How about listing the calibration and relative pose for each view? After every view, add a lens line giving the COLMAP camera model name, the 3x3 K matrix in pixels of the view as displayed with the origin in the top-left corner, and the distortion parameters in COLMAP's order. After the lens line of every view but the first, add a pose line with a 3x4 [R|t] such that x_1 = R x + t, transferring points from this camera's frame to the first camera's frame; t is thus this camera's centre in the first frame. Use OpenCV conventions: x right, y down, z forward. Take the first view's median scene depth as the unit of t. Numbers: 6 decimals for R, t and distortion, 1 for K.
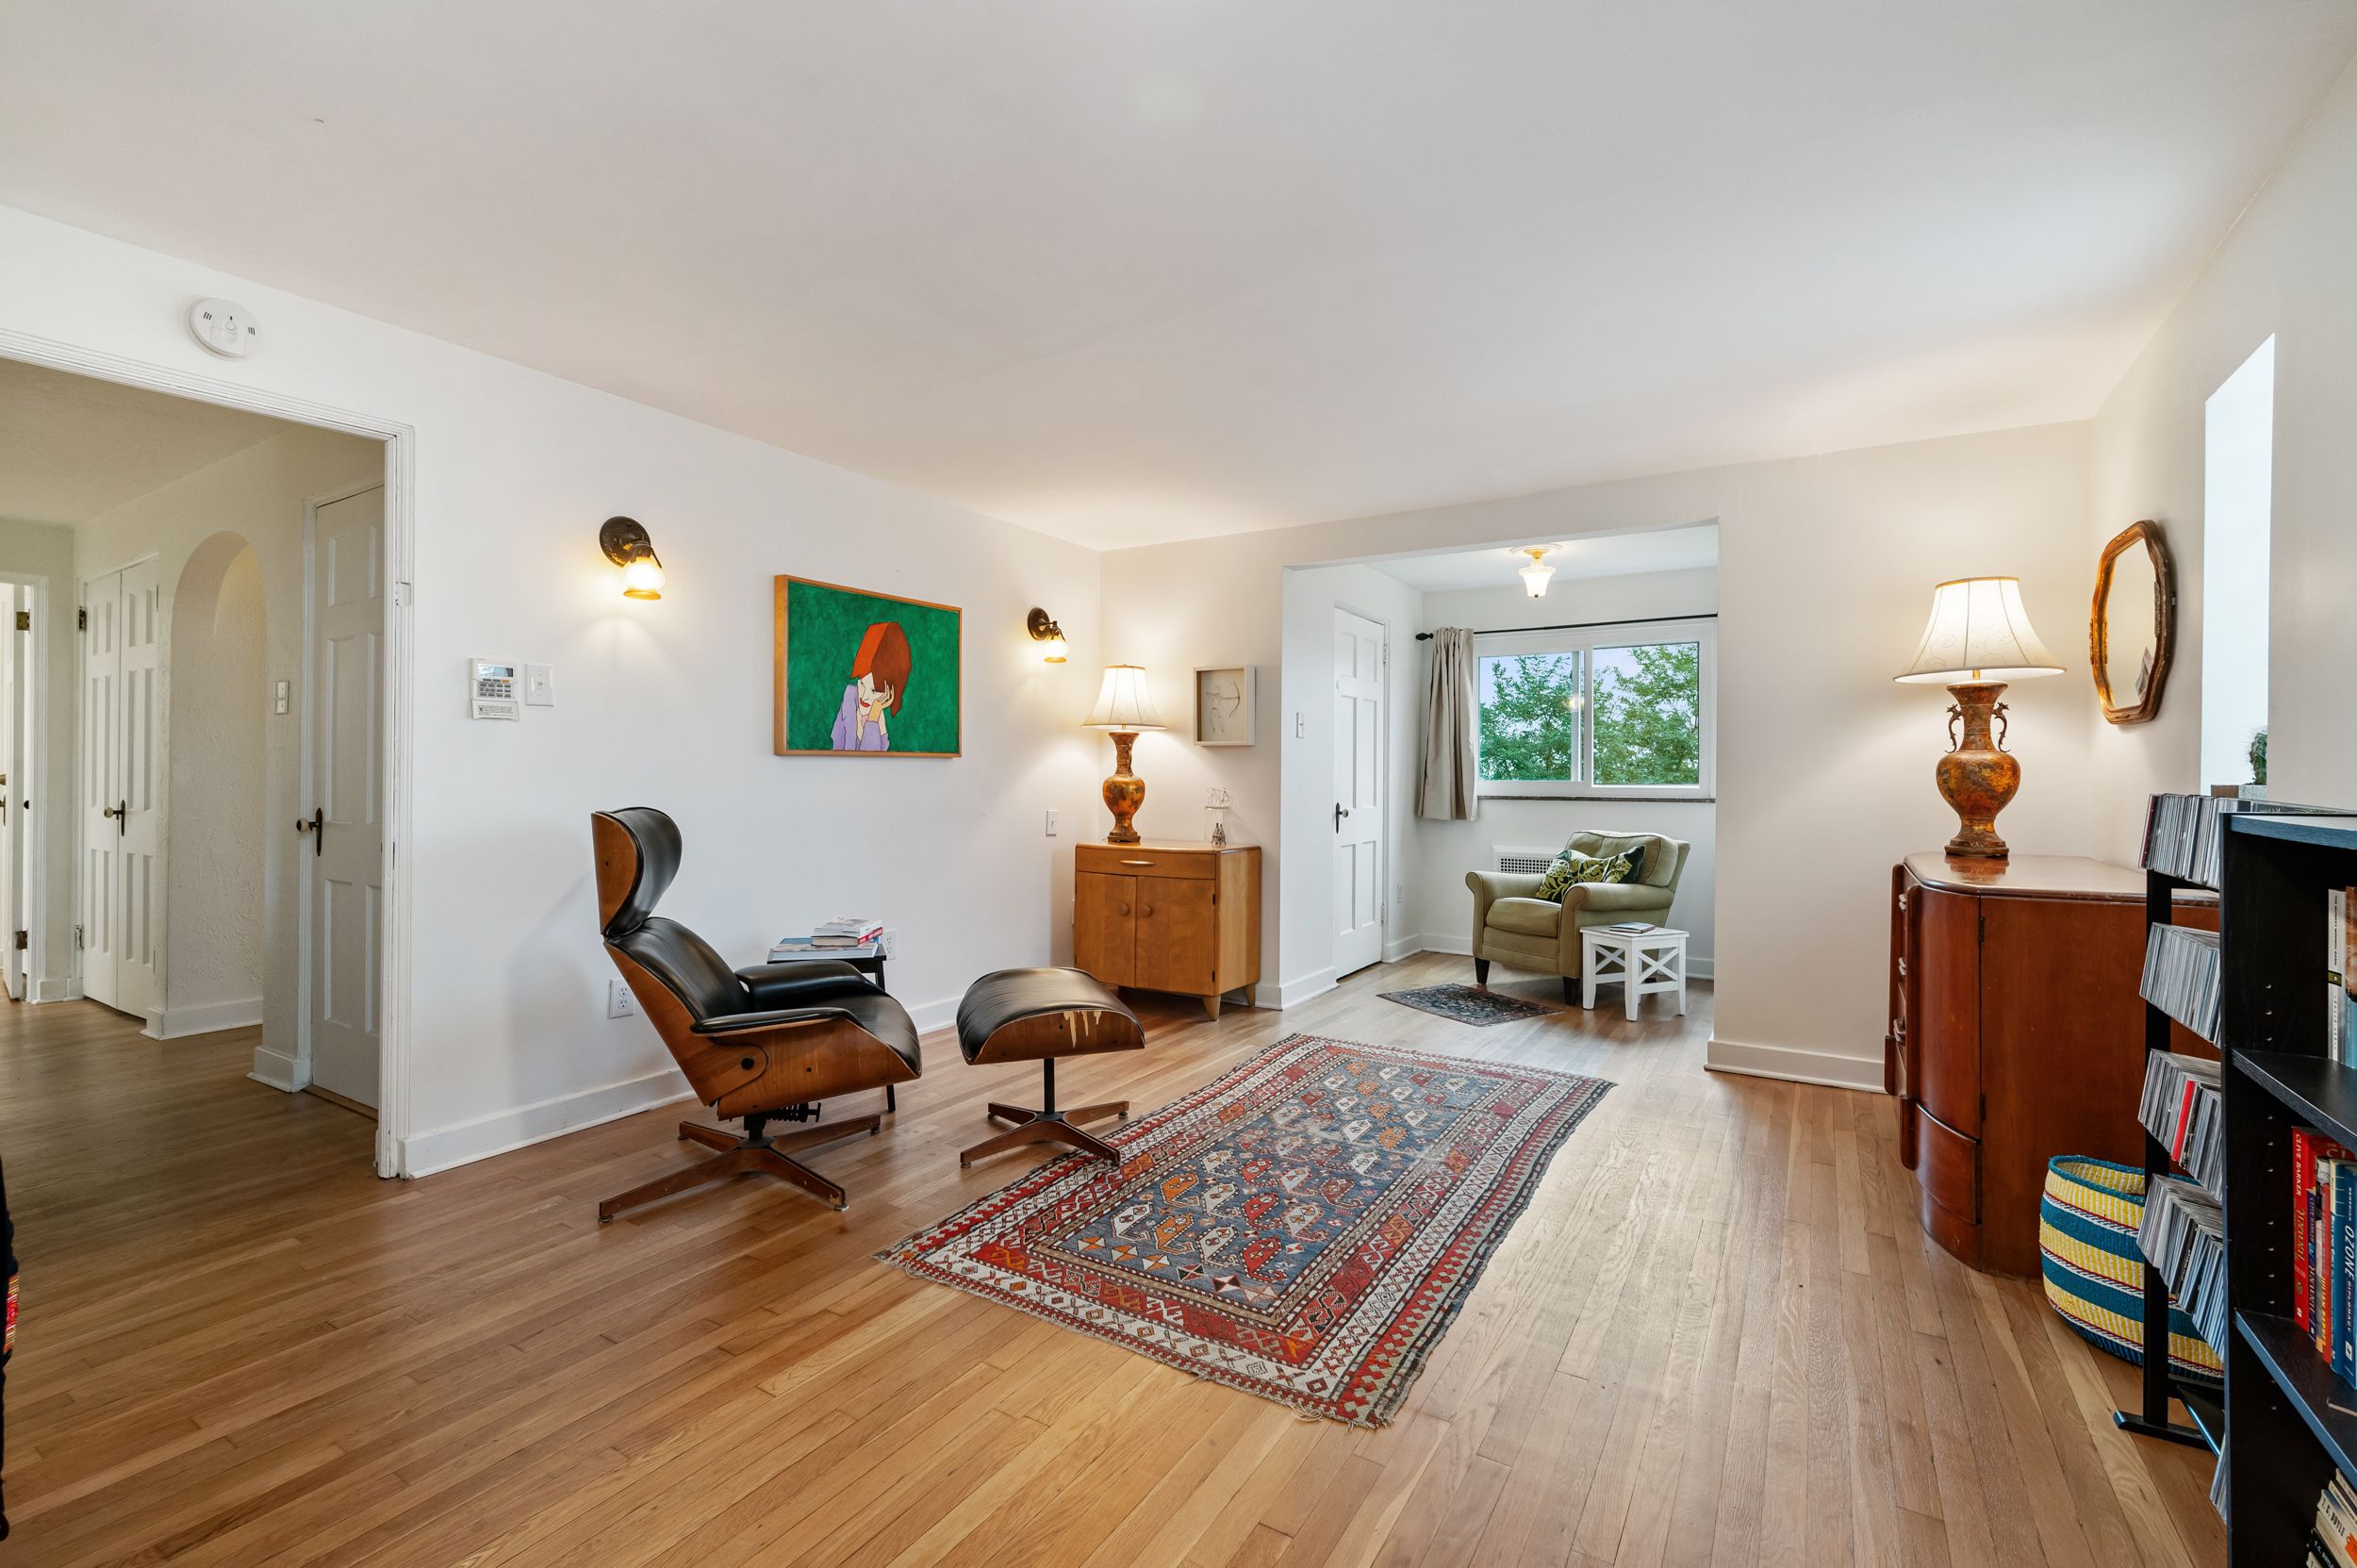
lens RADIAL K [[988.0, 0, 1190.6], [0, 988.0, 774.2], [0, 0, 1]] dist [0.003313, 0.000770]
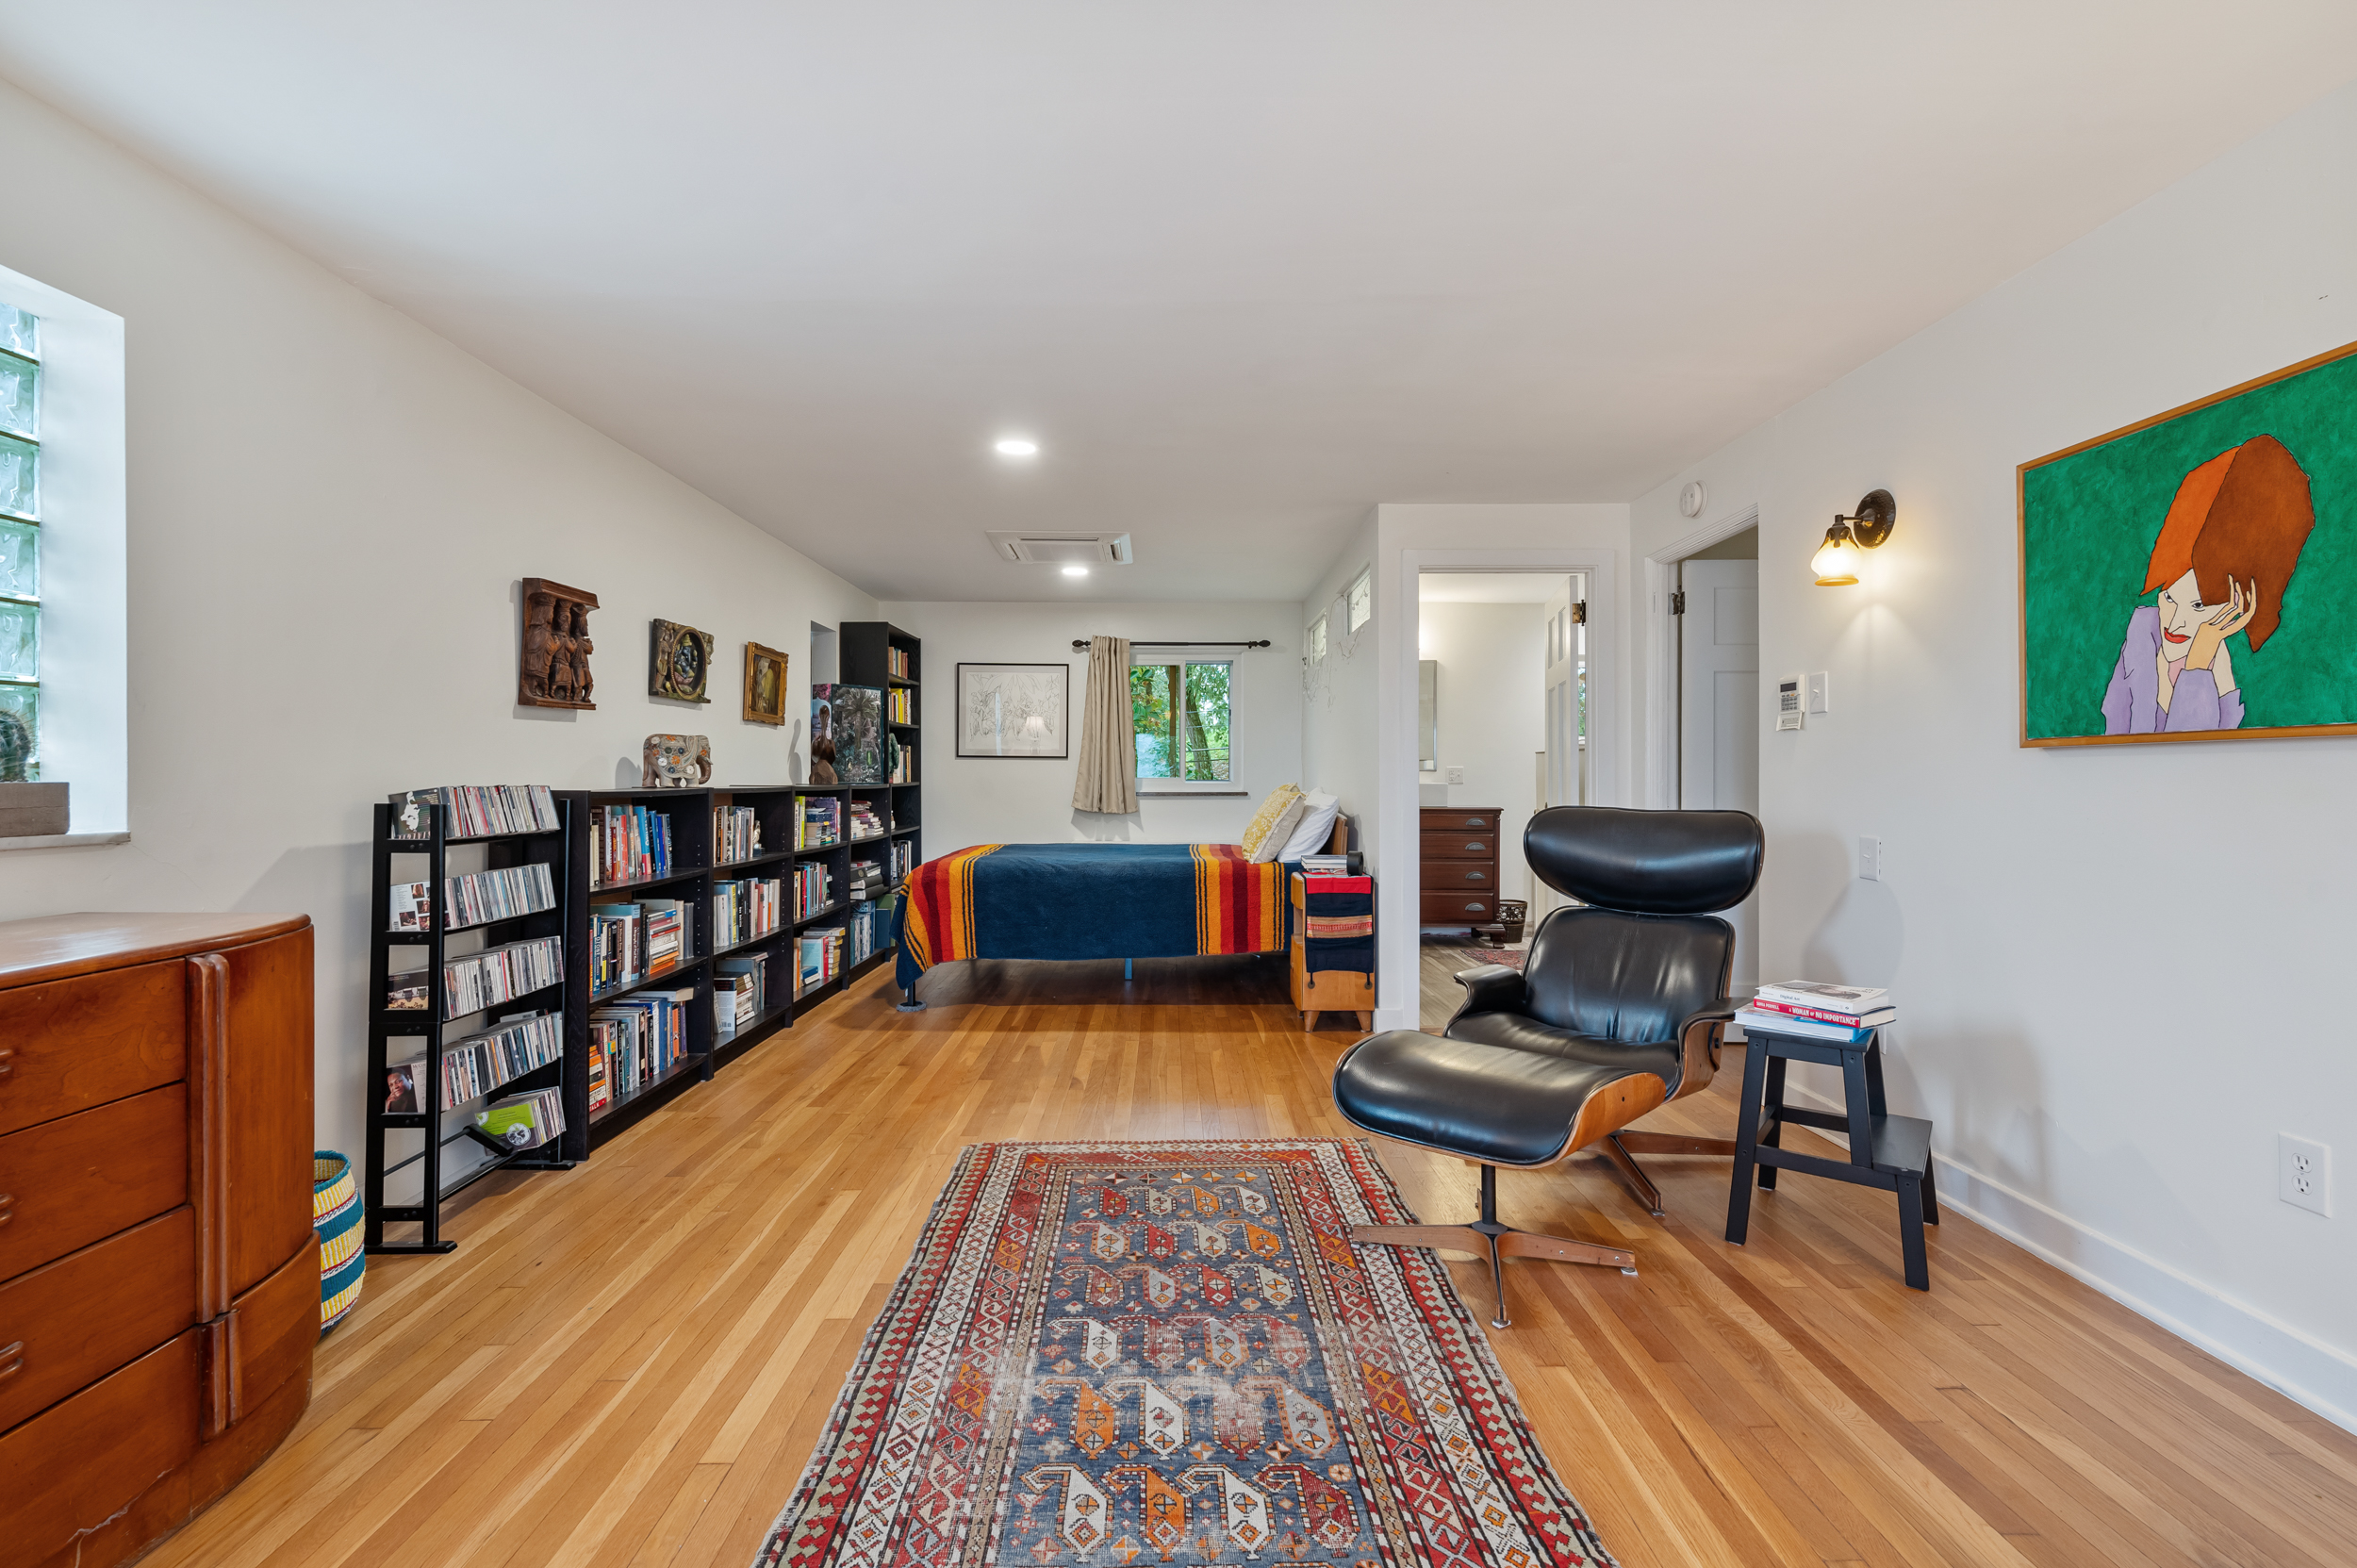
lens RADIAL K [[988.0, 0, 1184.9], [0, 988.0, 779.9], [0, 0, 1]] dist [0.003313, 0.000770]
pose [[-0.832808, -0.001573, -0.553560, 0.499835], [-0.002365, 0.999997, 0.000717, 0.001845], [0.553557, 0.001906, -0.832809, 1.582292]]
